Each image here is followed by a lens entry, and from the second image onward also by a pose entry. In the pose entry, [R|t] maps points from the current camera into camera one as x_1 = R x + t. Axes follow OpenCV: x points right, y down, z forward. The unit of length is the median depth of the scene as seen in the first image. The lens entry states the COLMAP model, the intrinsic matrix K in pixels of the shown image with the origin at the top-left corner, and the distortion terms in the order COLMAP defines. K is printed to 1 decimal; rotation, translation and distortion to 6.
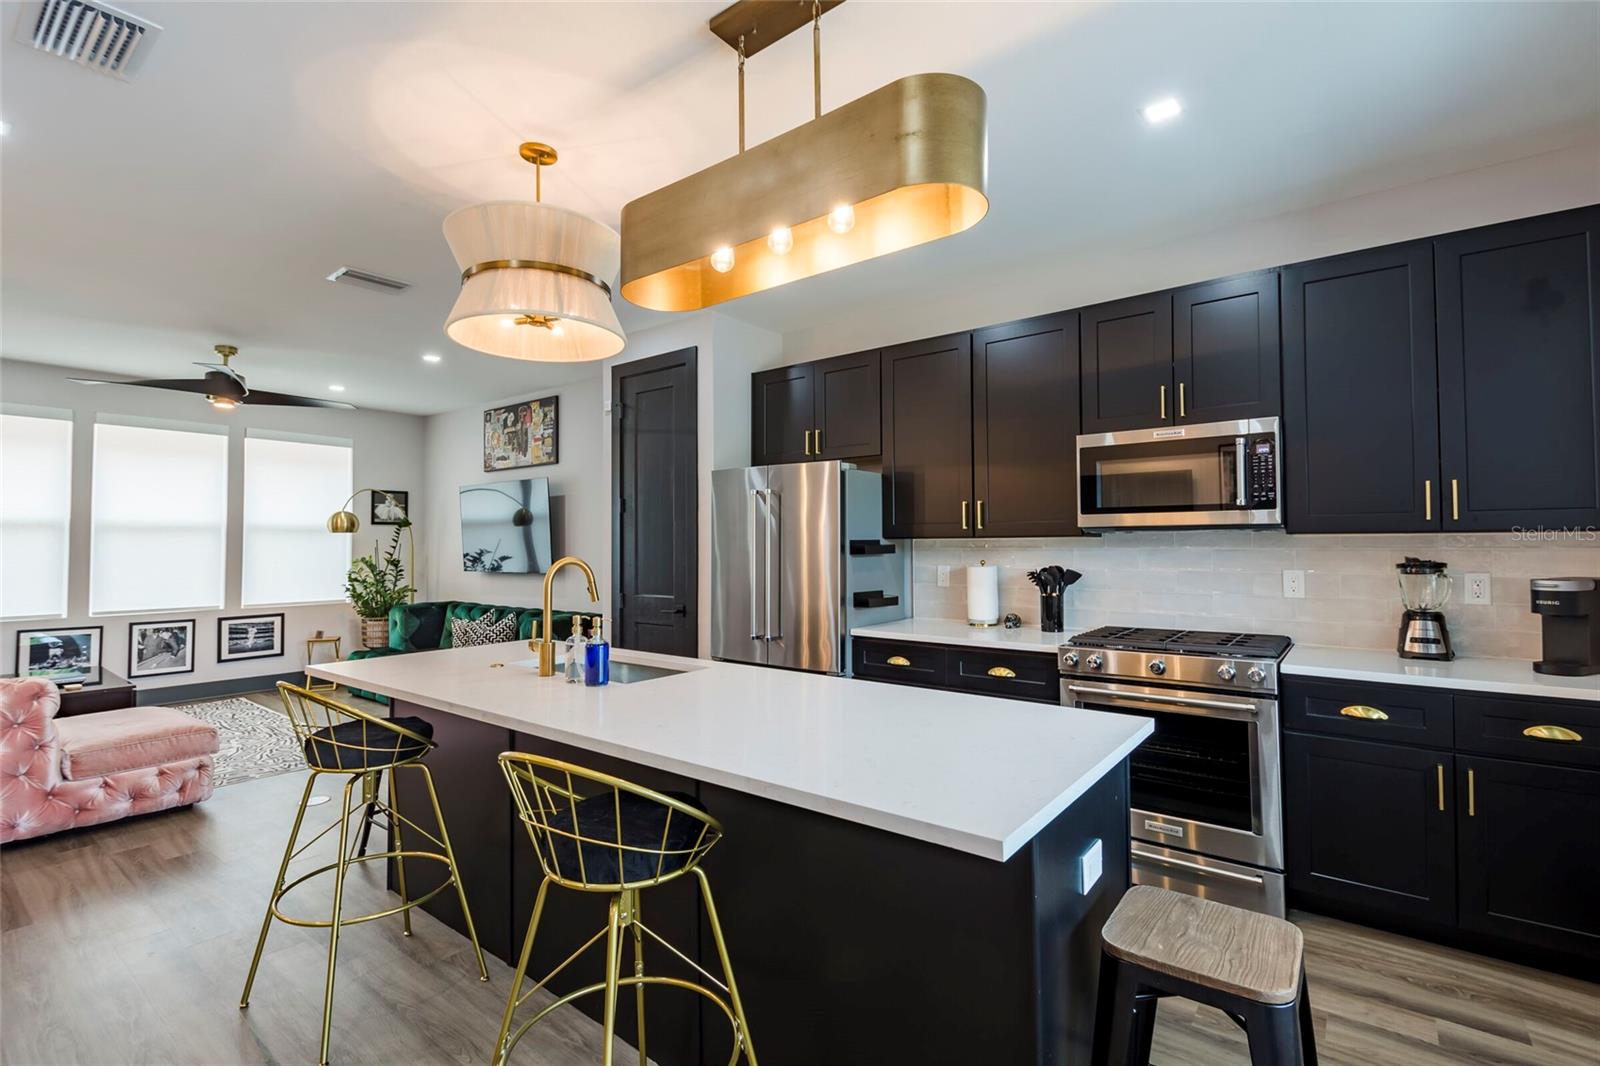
lens RADIAL K [[727.6, 0, 795.9], [0, 727.6, 527.0], [0, 0, 1]] dist [0.031295, -0.019623]
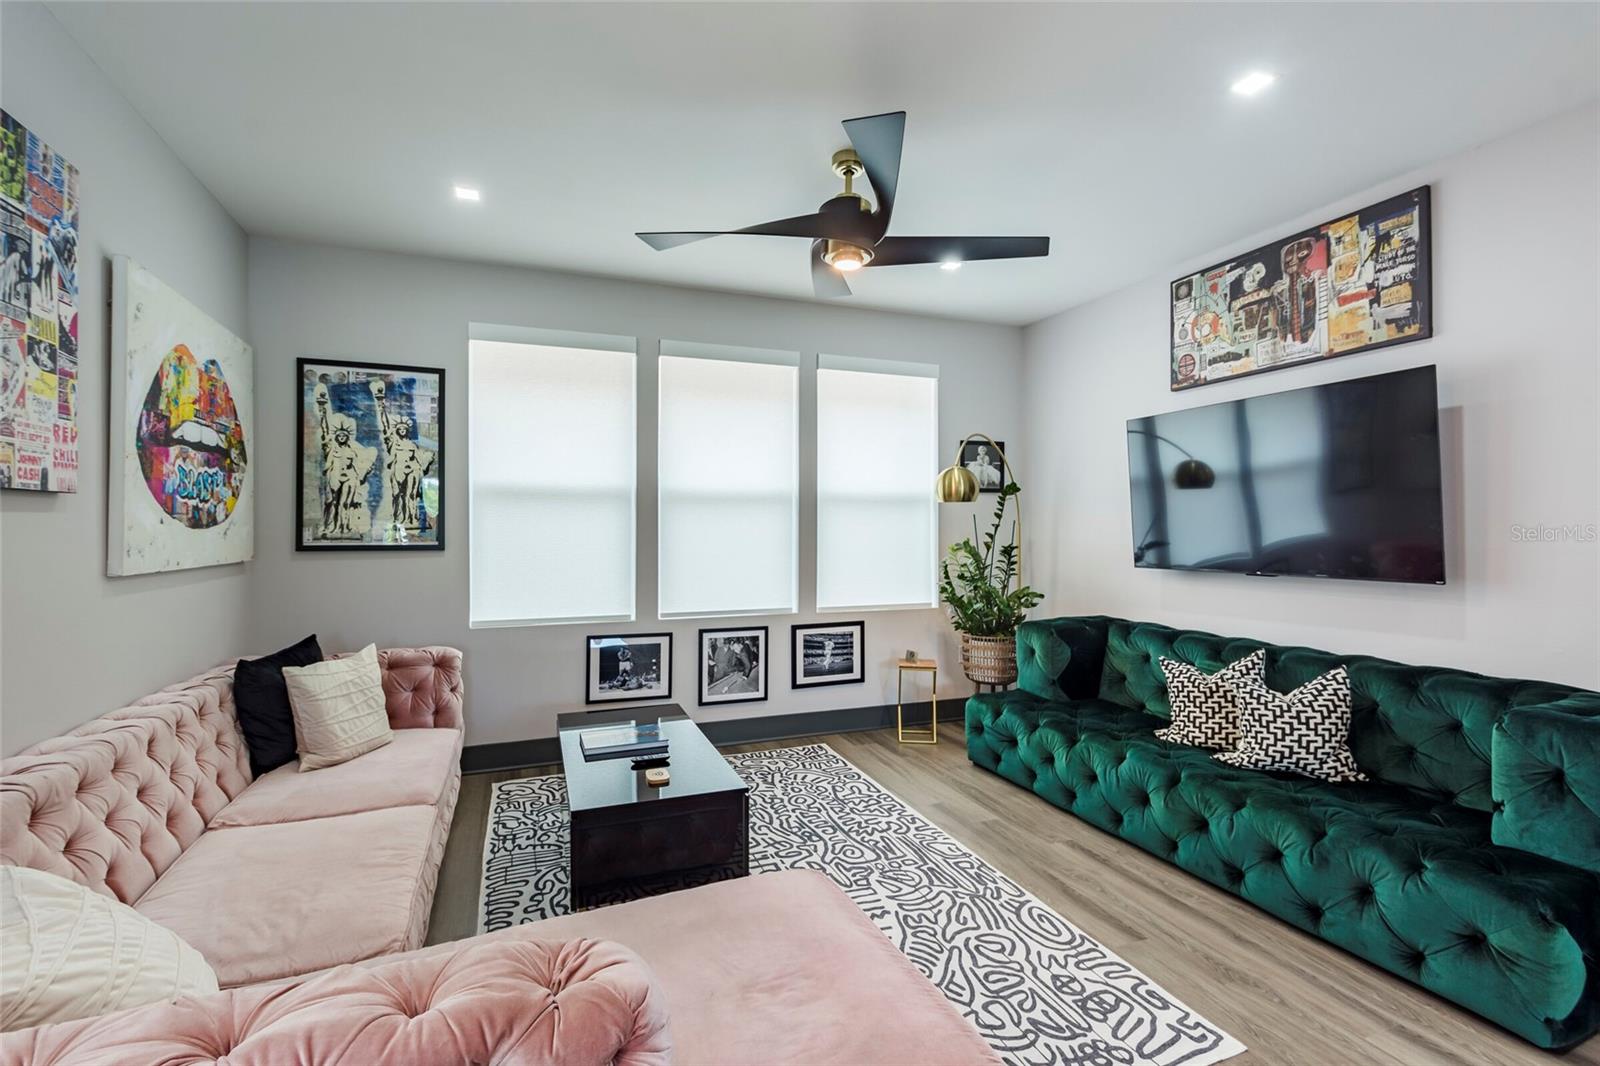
lens RADIAL K [[727.6, 0, 795.9], [0, 727.6, 527.0], [0, 0, 1]] dist [0.031295, -0.019623]
pose [[0.856859, -0.000568, -0.515550, -0.448521], [0.013531, 0.999680, 0.021387, 0.014801], [0.515373, -0.025301, 0.856592, 0.431910]]
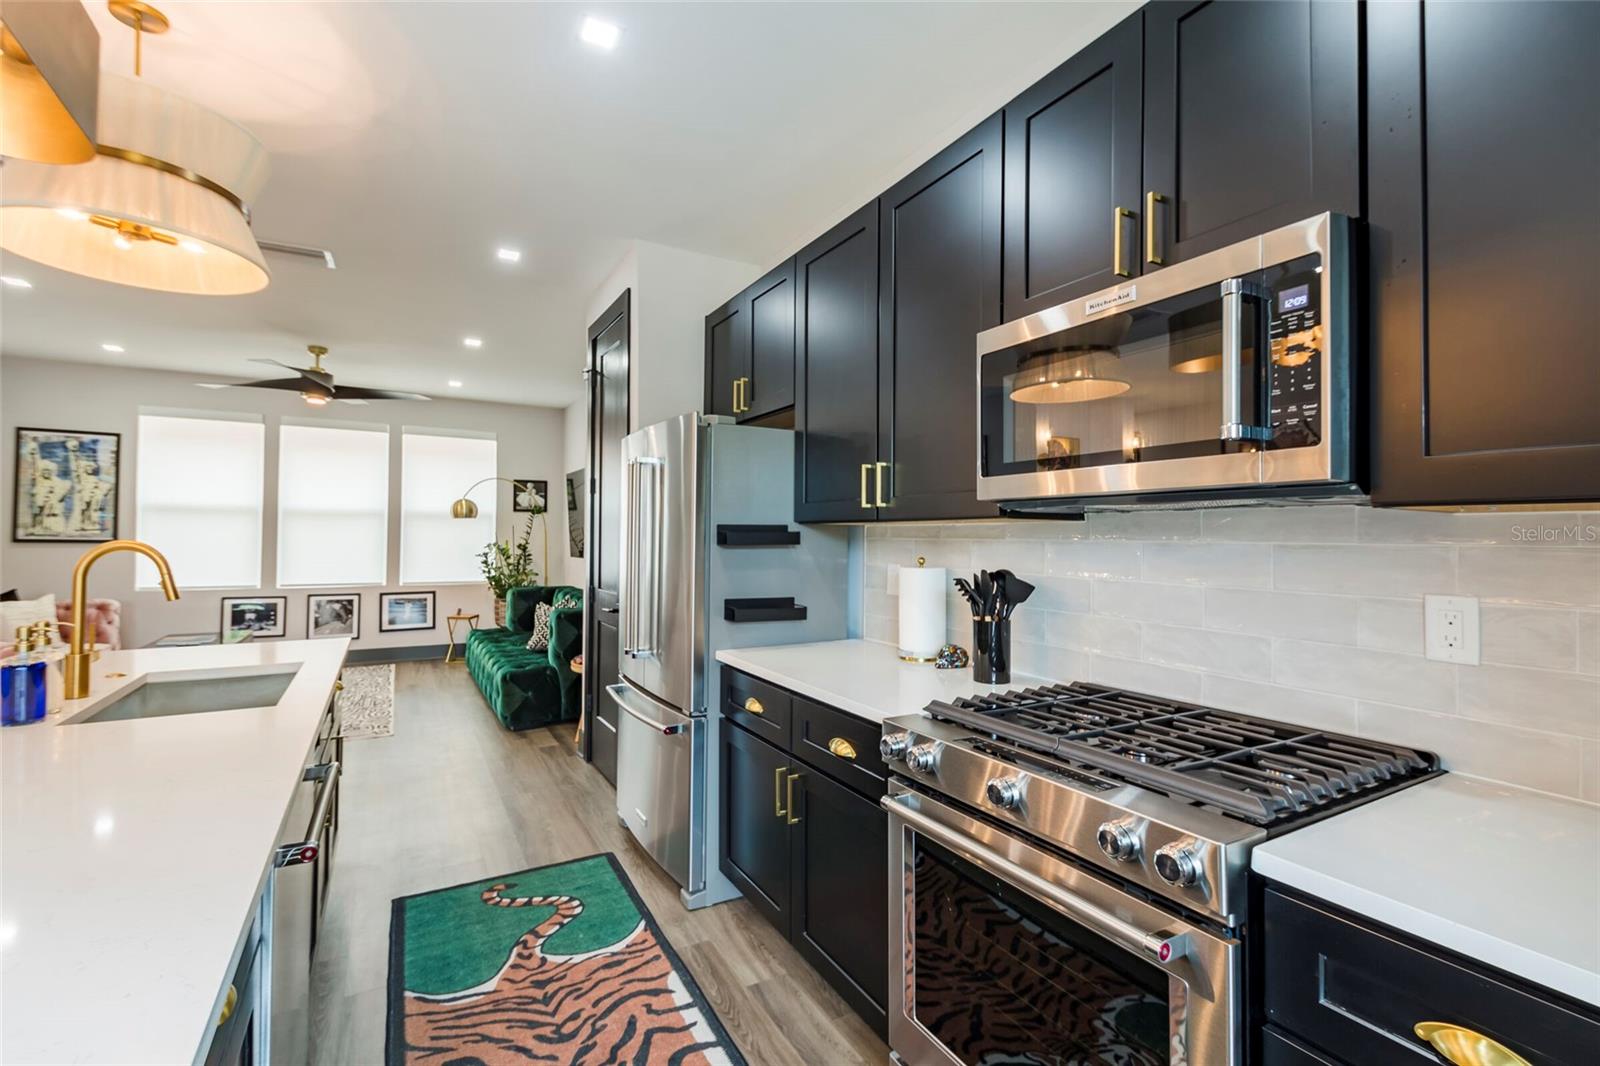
lens RADIAL K [[708.0, 0, 794.9], [0, 708.0, 527.5], [0, 0, 1]] dist [0.032844, -0.017905]
pose [[0.923506, 0.006405, -0.383530, 0.247456], [-0.001706, 0.999919, 0.012591, 0.007496], [0.383579, -0.010974, 0.923443, 0.242133]]
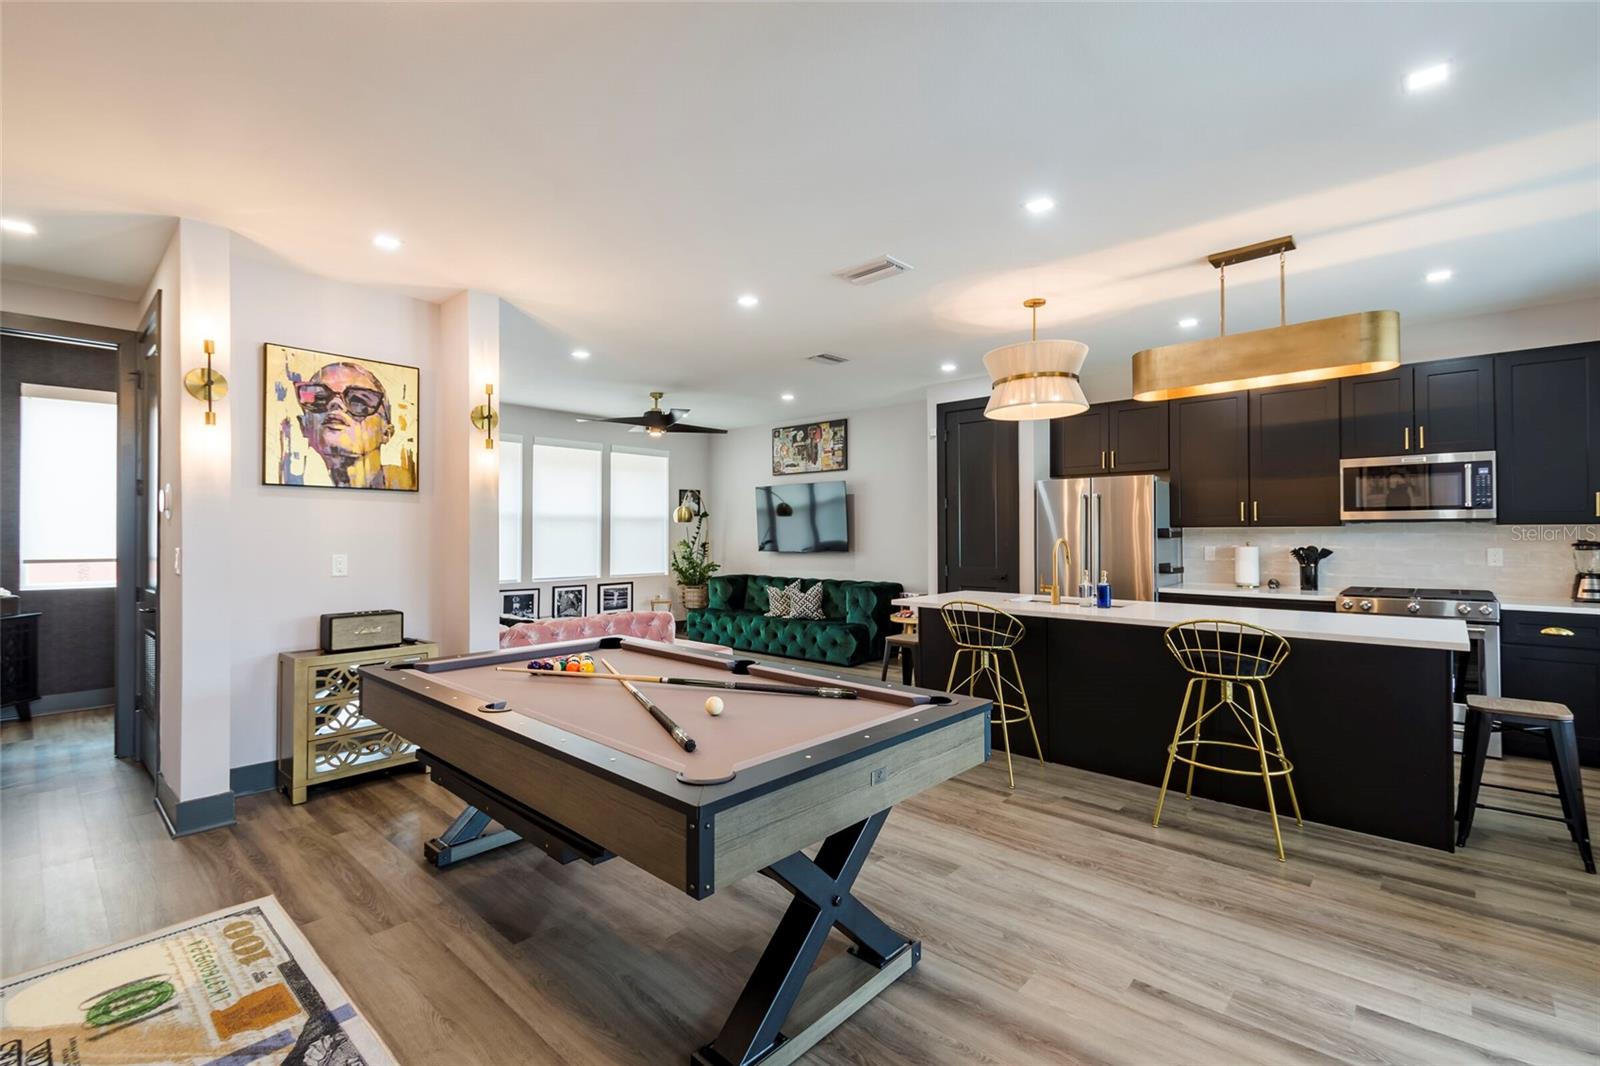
lens RADIAL K [[708.0, 0, 794.9], [0, 708.0, 527.5], [0, 0, 1]] dist [0.032844, -0.017905]
pose [[0.996879, 0.000882, -0.078941, -0.334875], [0.000535, 0.999839, 0.017937, -0.006091], [0.078944, -0.017923, 0.996718, -0.307985]]
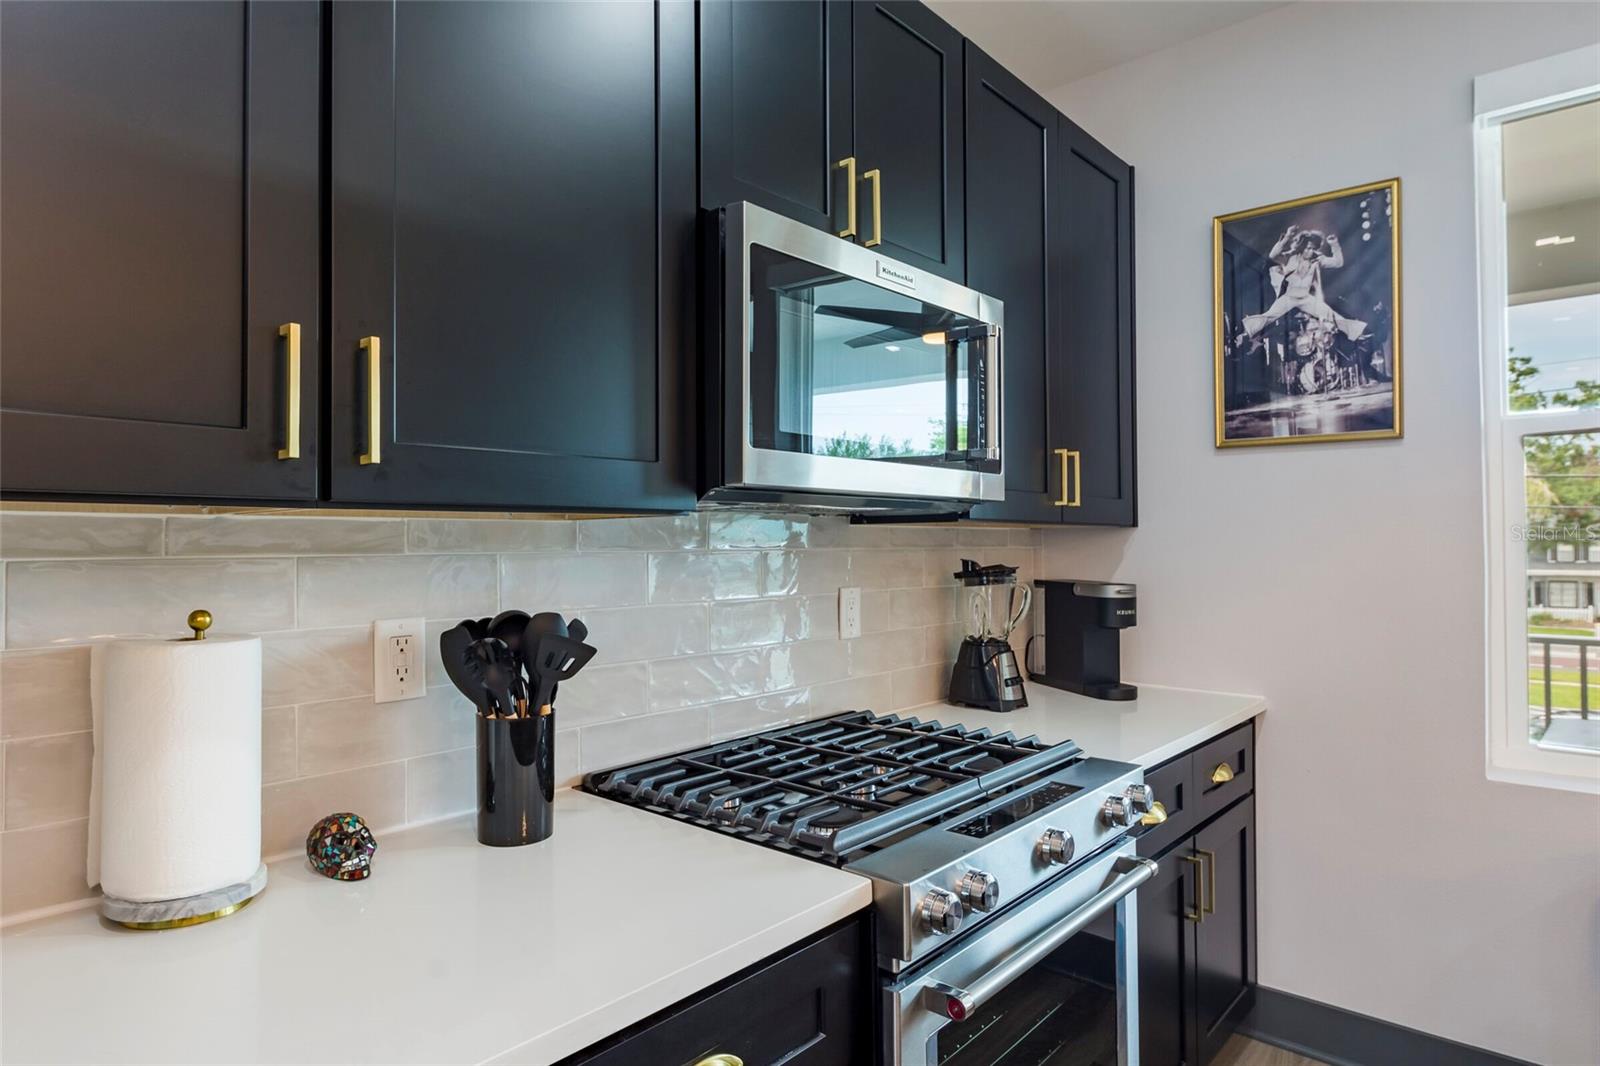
lens RADIAL K [[920.5, 0, 796.8], [0, 920.5, 526.8], [0, 0, 1]] dist [0.000239, 0.002129]
pose [[0.062460, 0.020331, 0.997840, -0.008582], [-0.022317, 0.999571, -0.018969, 0.013683], [-0.997798, -0.021084, 0.062887, 0.506670]]
